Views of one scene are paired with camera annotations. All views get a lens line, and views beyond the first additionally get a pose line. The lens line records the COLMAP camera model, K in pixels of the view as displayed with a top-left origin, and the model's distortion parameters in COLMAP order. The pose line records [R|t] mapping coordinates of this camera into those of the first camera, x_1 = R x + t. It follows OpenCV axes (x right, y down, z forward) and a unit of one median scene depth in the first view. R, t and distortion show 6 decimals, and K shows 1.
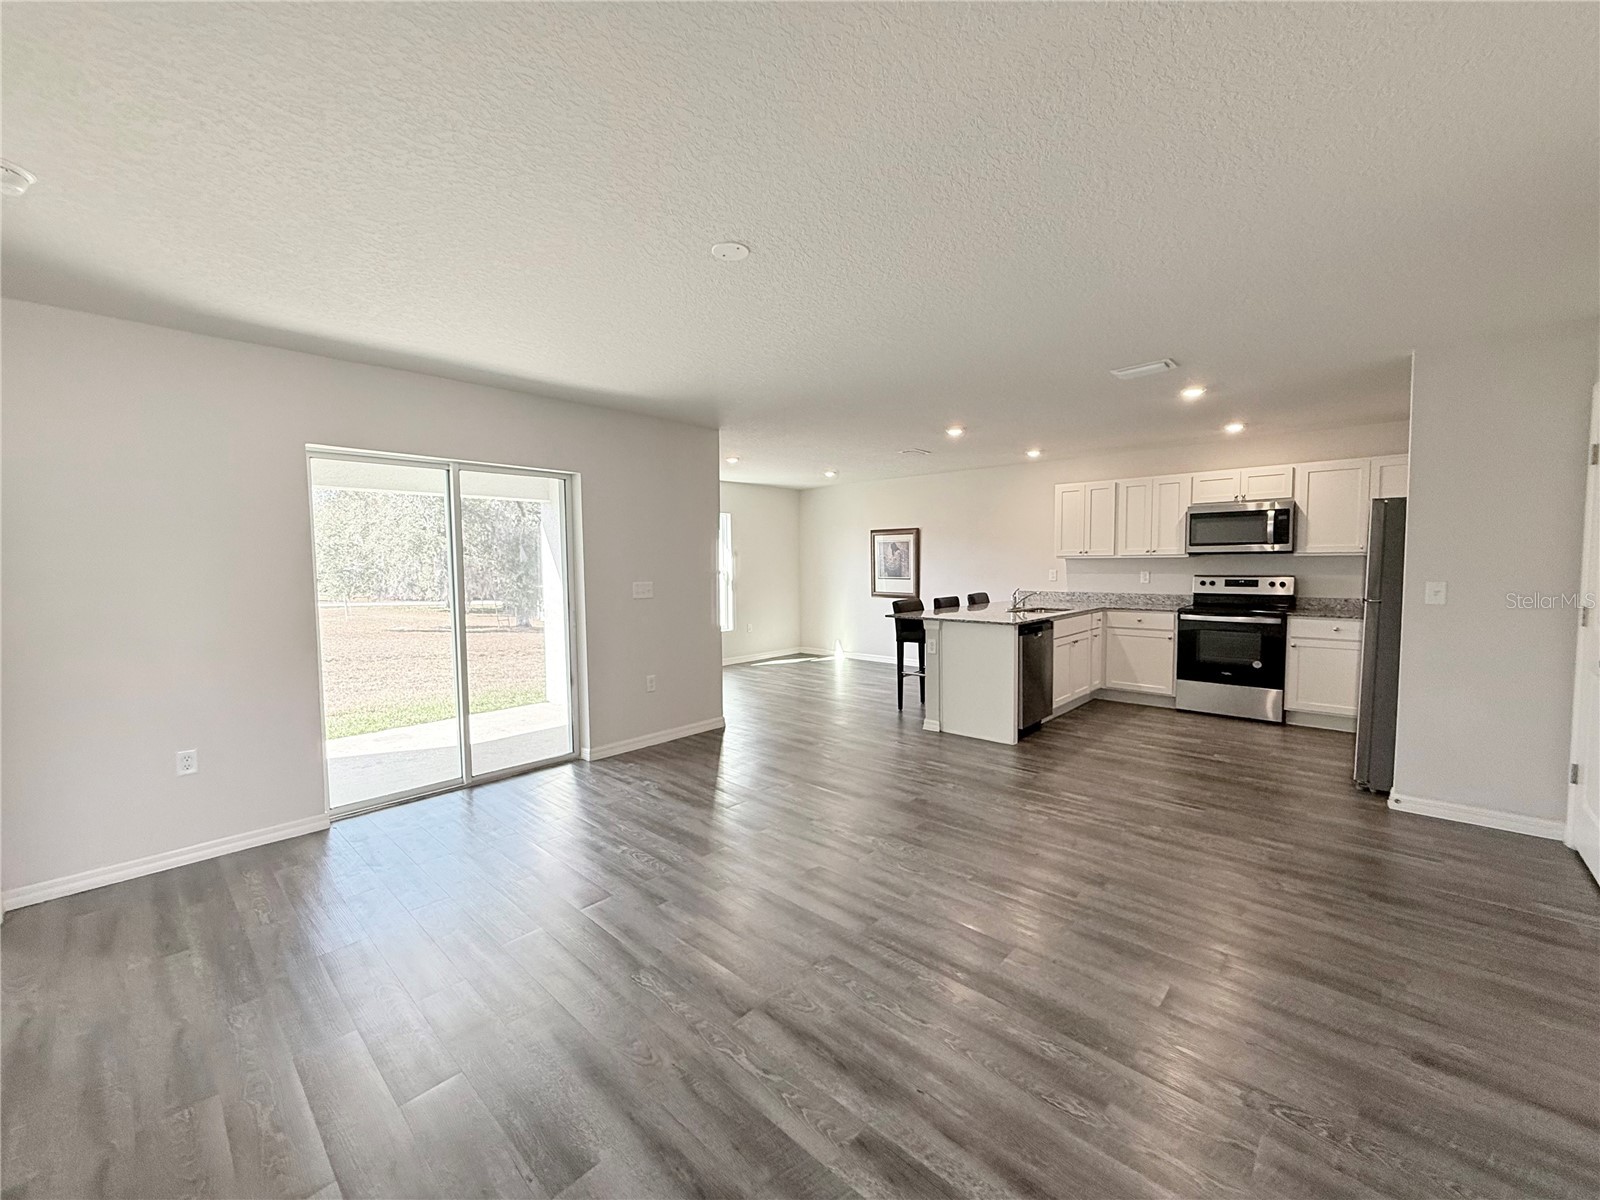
lens RADIAL K [[637.1, 0, 796.3], [0, 637.1, 594.6], [0, 0, 1]] dist [-0.001482, -0.000129]
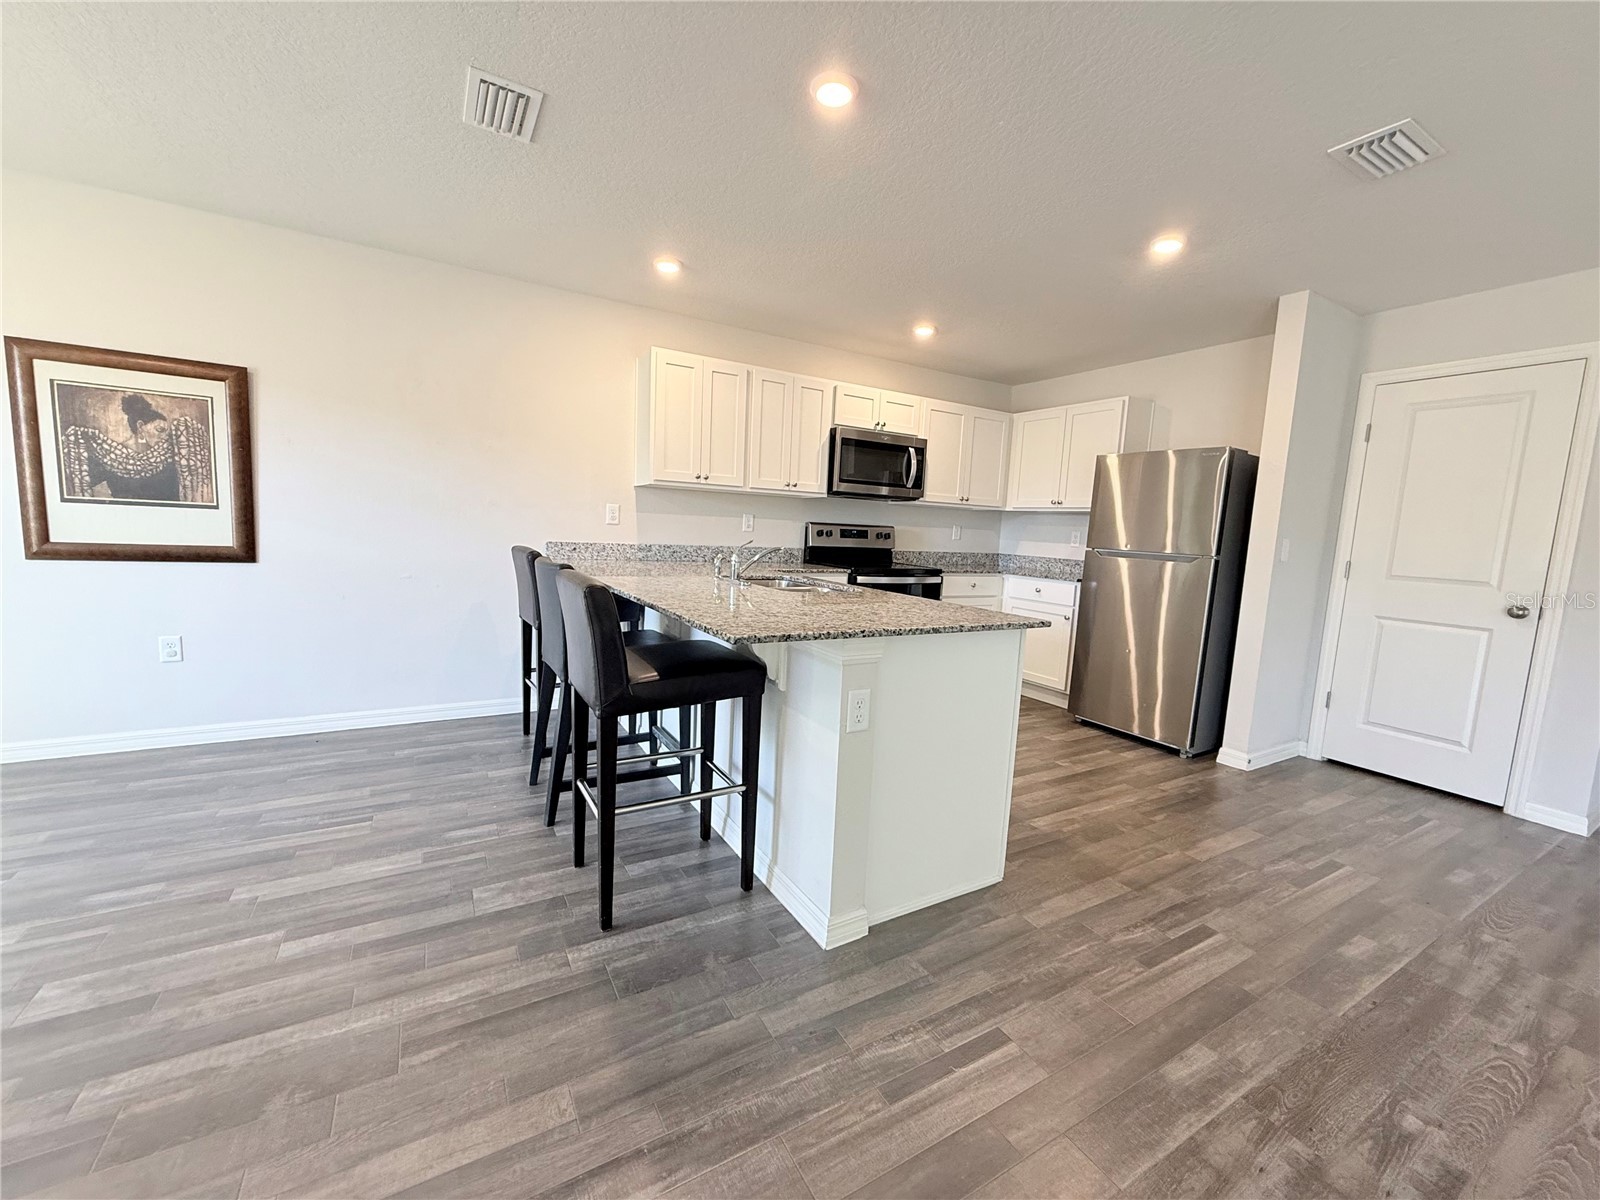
lens RADIAL K [[637.1, 0, 798.7], [0, 637.1, 602.8], [0, 0, 1]] dist [-0.001482, -0.000129]
pose [[0.293747, -0.090531, 0.951587, -0.111829], [-0.001665, 0.995455, 0.095218, -0.008217], [-0.955882, -0.029554, 0.292261, 0.888958]]
